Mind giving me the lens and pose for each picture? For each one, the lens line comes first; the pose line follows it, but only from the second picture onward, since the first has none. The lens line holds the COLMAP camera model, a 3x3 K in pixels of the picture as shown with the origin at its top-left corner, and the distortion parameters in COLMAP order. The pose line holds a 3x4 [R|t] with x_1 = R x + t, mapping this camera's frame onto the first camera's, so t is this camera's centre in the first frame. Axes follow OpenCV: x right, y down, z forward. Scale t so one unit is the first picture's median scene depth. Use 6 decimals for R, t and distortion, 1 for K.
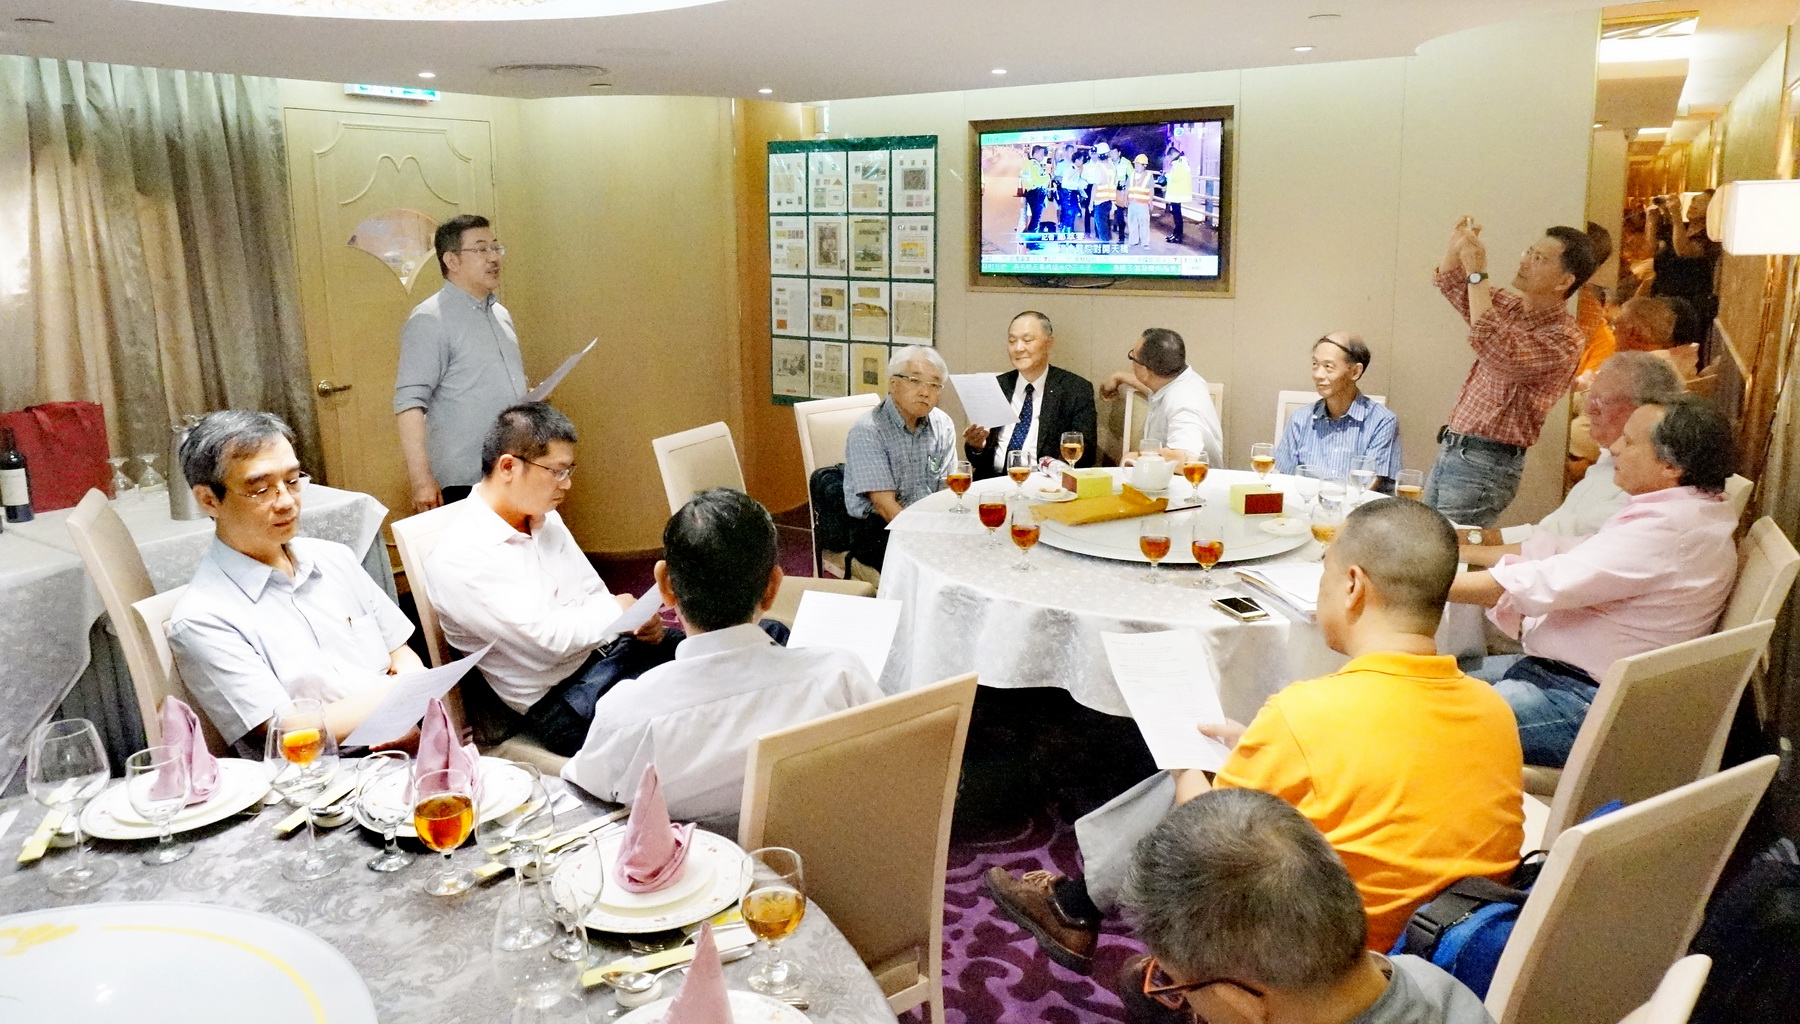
lens RADIAL K [[1199.0, 0, 900.3], [0, 1199.0, 441.9], [0, 0, 1]] dist [-0.032110, 0.003888]
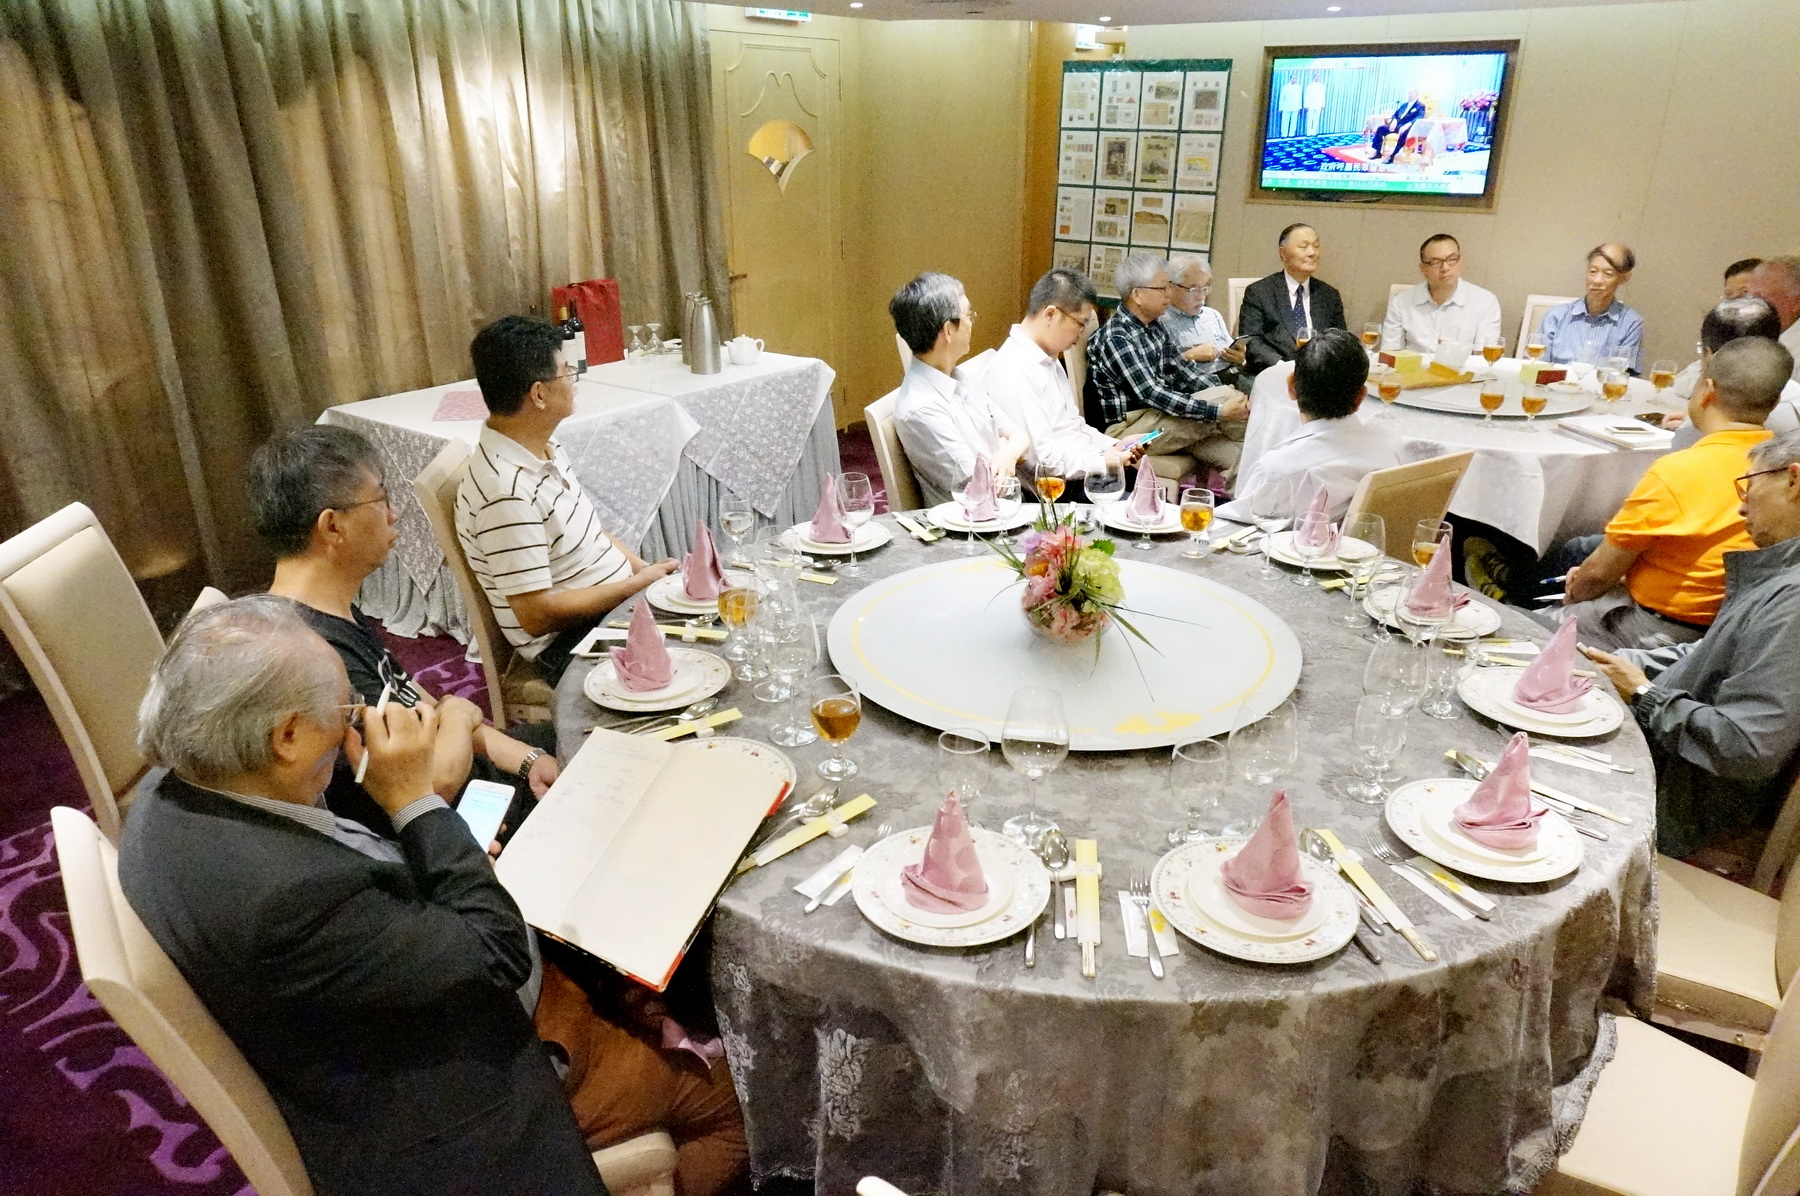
lens RADIAL K [[1195.9, 0, 908.9], [0, 1195.9, 601.7], [0, 0, 1]] dist [-0.016601, 0.006693]
pose [[0.998750, 0.030481, -0.039617, -0.212141], [-0.021979, 0.979625, 0.199627, 0.029371], [0.044895, -0.198507, 0.979071, -0.222384]]
